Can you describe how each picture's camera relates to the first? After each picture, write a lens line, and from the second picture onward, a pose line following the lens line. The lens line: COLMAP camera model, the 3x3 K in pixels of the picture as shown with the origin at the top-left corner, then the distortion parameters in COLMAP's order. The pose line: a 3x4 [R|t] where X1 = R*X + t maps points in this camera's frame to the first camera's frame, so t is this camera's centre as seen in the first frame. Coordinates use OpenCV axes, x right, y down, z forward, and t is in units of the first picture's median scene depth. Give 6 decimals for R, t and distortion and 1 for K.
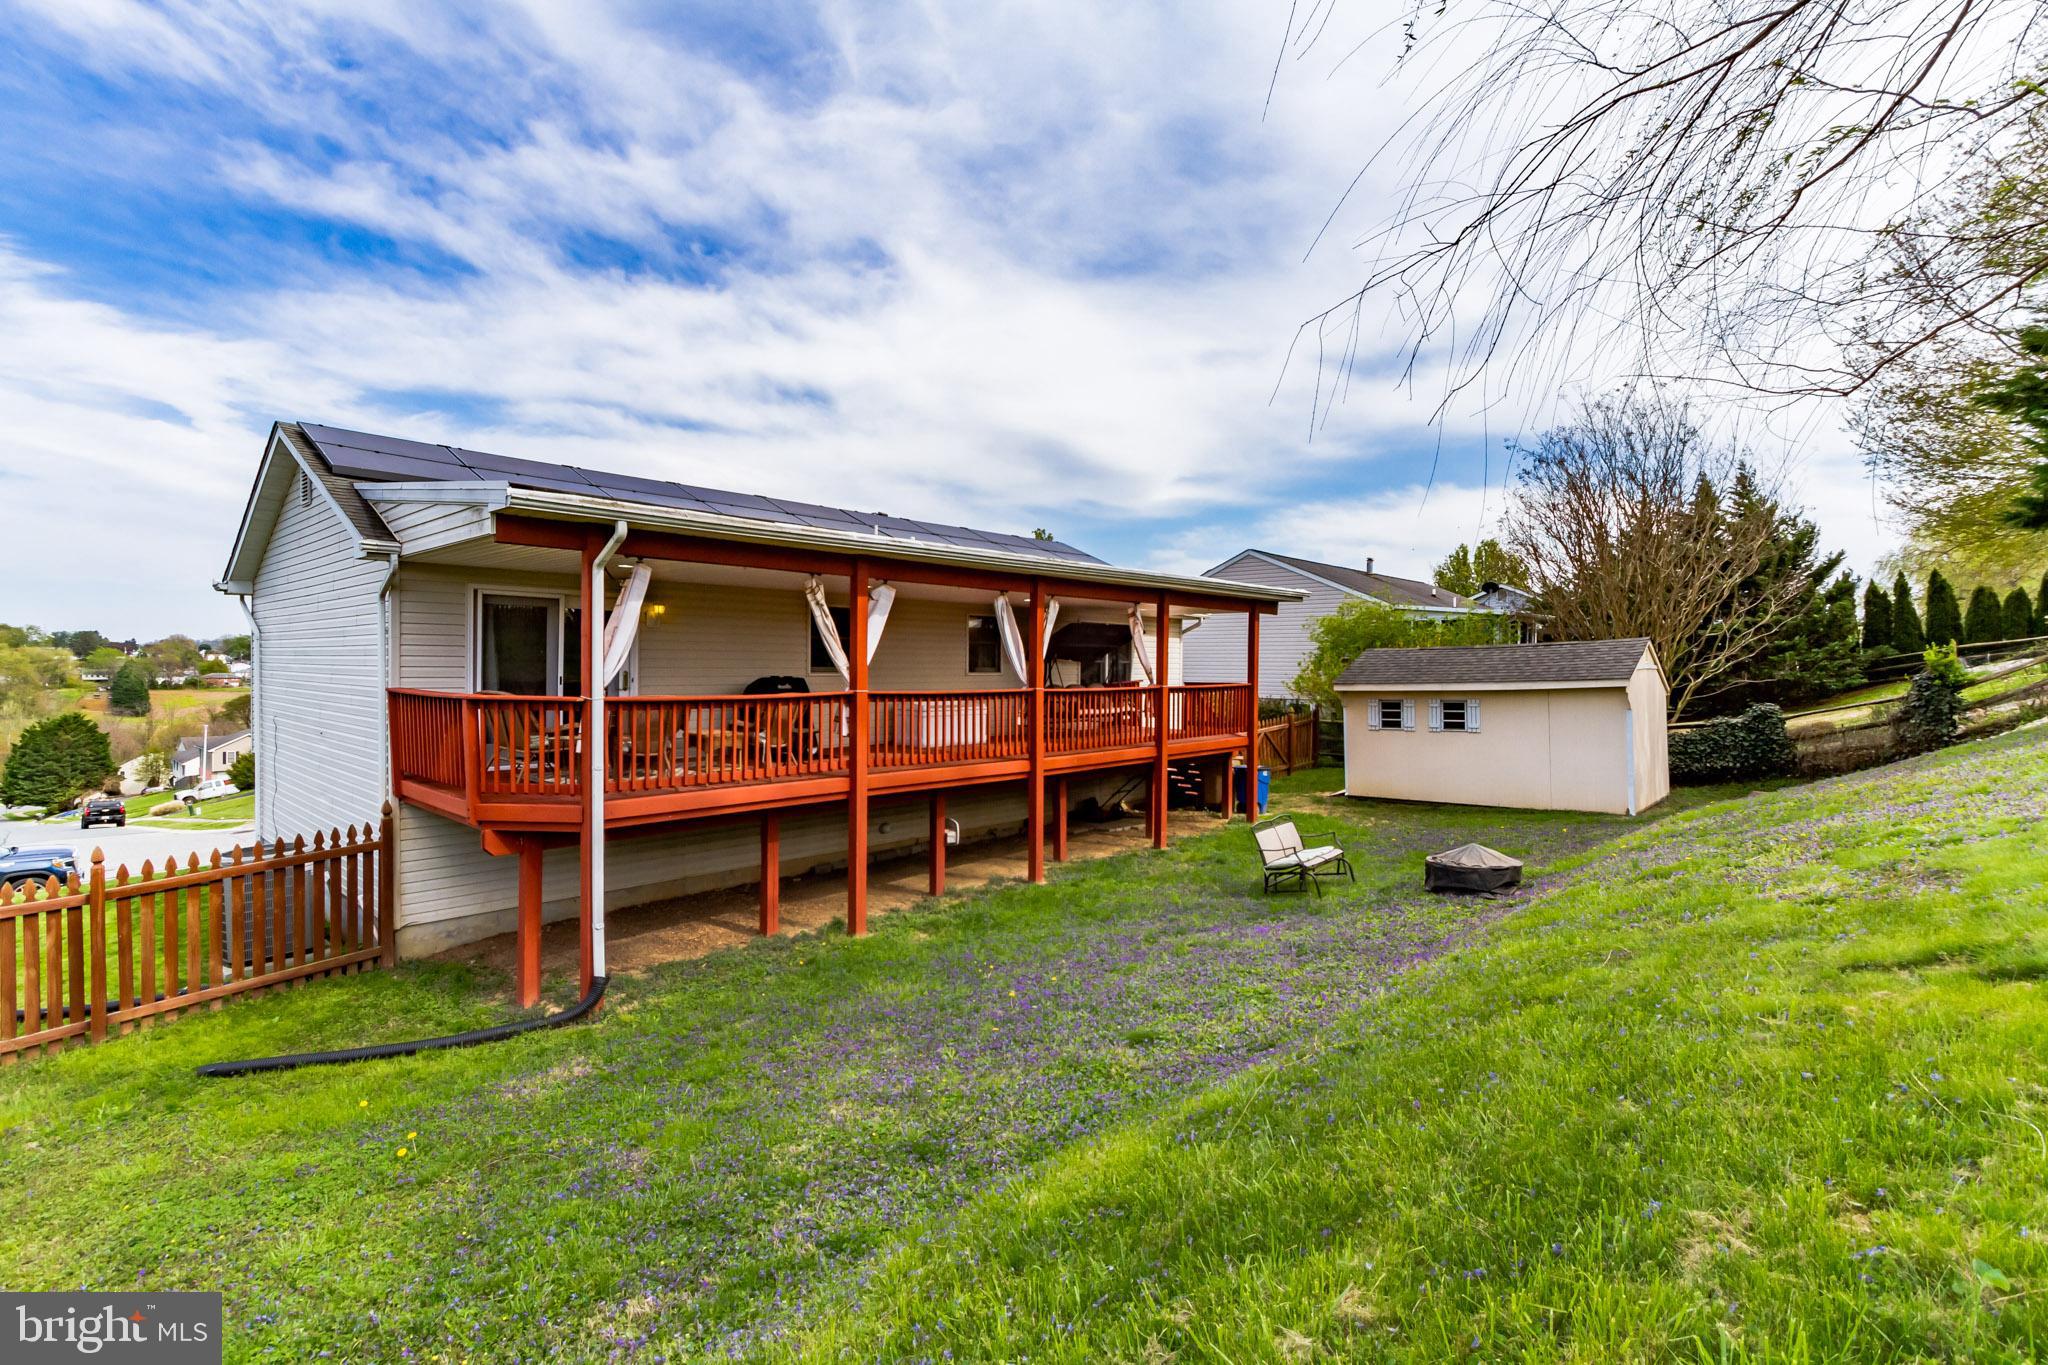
lens RADIAL K [[962.1, 0, 1023.6], [0, 962.1, 694.7], [0, 0, 1]] dist [0.002588, 0.001556]
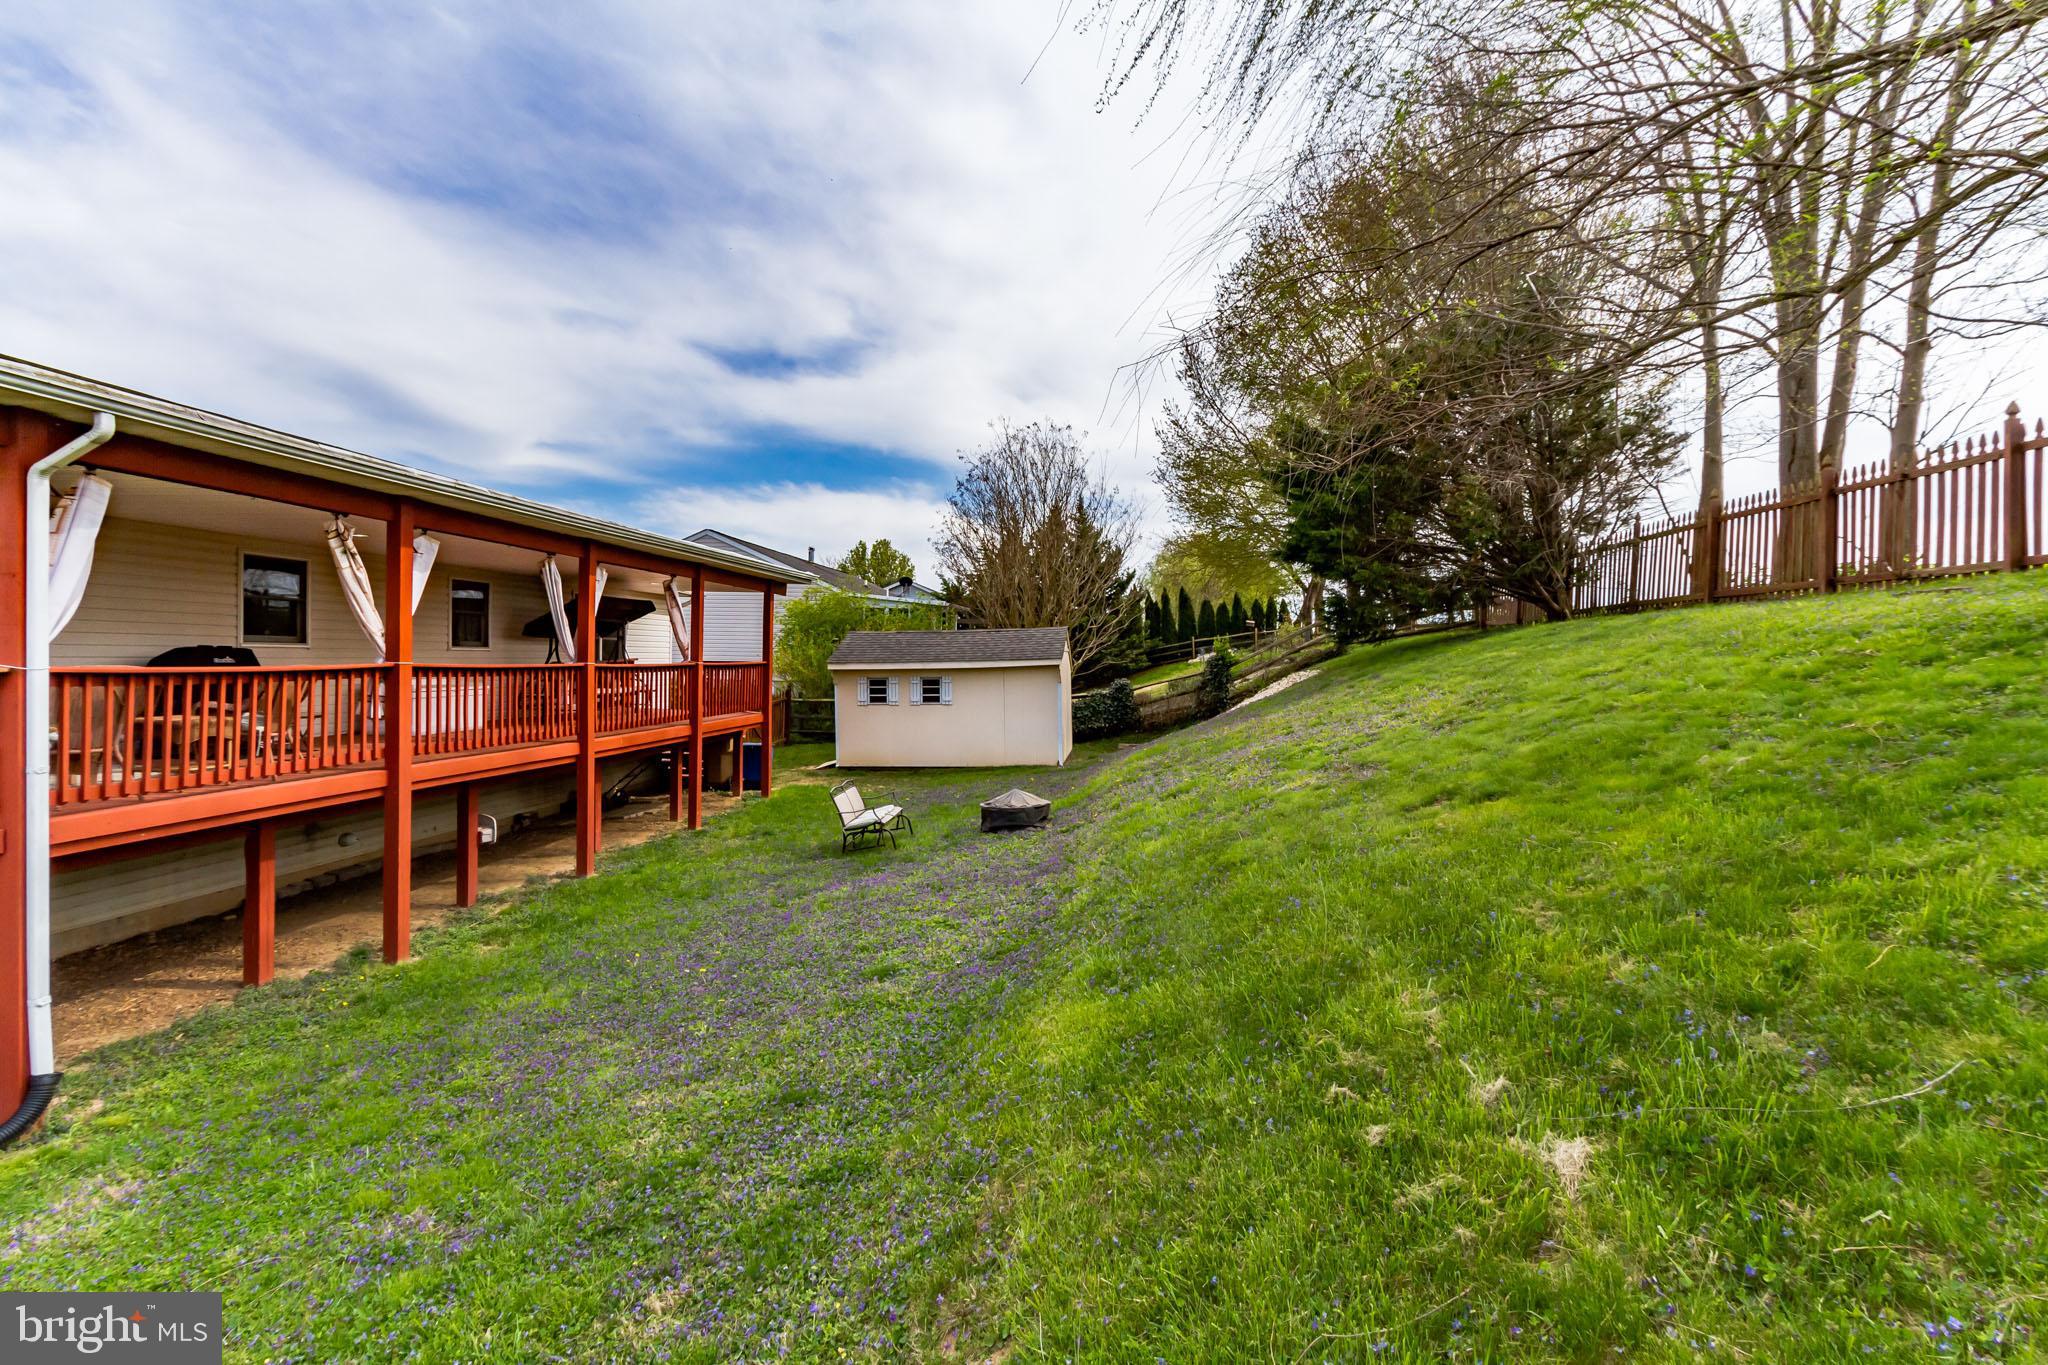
lens RADIAL K [[962.1, 0, 1046.8], [0, 962.1, 653.4], [0, 0, 1]] dist [0.002588, 0.001556]
pose [[0.789955, 0.008625, 0.613104, -0.177717], [0.009895, 0.999592, -0.026811, 0.011688], [-0.613085, 0.027247, 0.789547, 0.007794]]
